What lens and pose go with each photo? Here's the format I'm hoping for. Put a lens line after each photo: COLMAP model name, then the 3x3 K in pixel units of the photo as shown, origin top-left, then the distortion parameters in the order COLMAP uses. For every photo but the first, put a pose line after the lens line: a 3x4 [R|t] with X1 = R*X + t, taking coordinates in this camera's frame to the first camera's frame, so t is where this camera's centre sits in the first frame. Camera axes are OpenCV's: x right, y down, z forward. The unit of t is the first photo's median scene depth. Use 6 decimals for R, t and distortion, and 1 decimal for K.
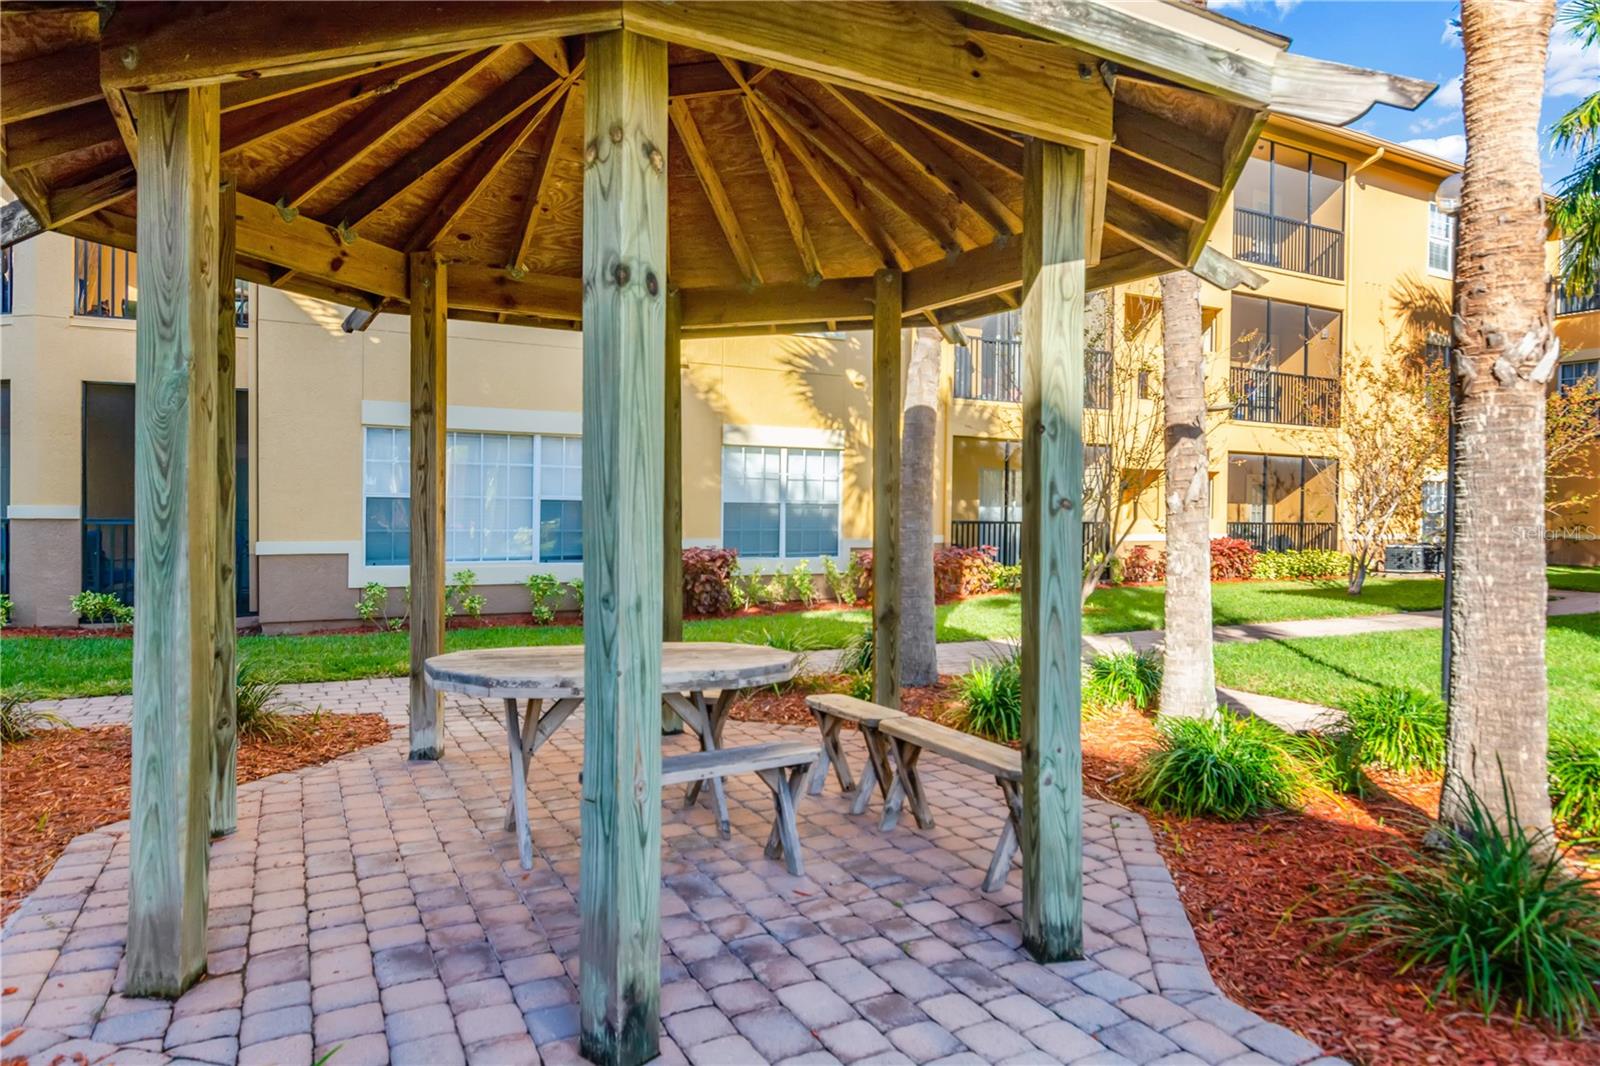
lens RADIAL K [[969.1, 0, 800.5], [0, 969.1, 531.6], [0, 0, 1]] dist [-0.027043, -0.001005]
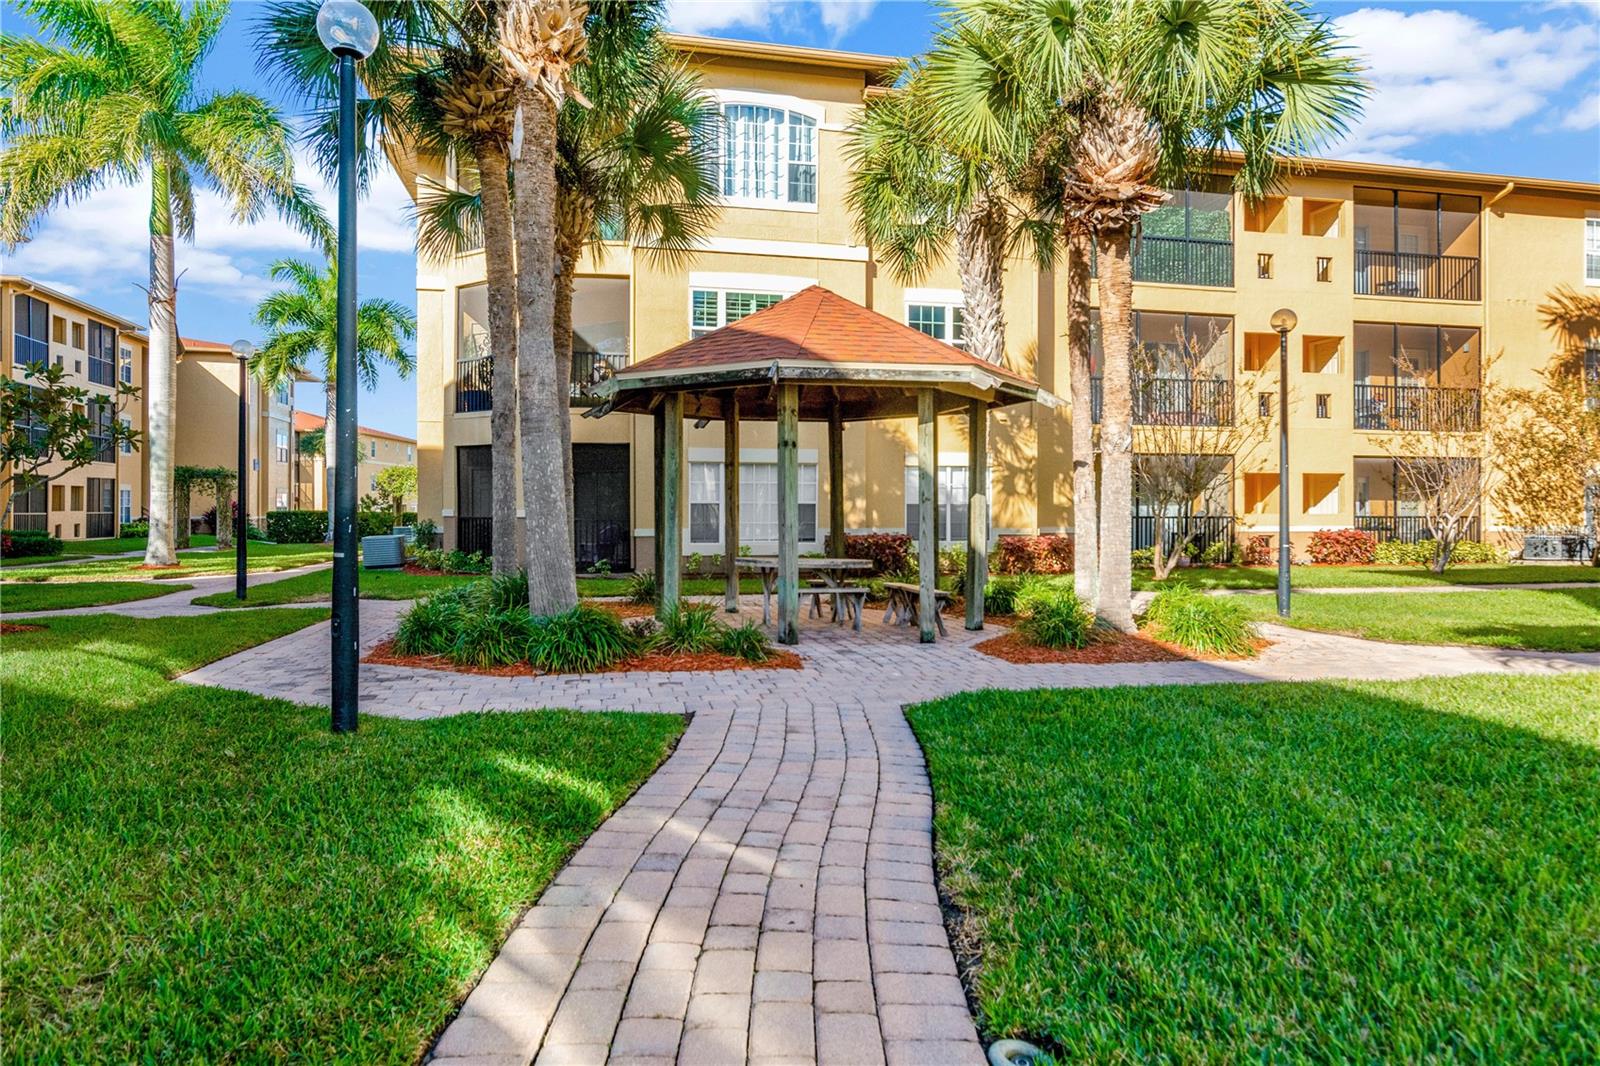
lens RADIAL K [[969.1, 0, 799.9], [0, 969.1, 530.2], [0, 0, 1]] dist [-0.027043, -0.001005]
pose [[0.962858, -0.007805, -0.269896, 0.100101], [0.005369, 0.999938, -0.009765, 0.014357], [0.269956, 0.007953, 0.962840, -0.300251]]
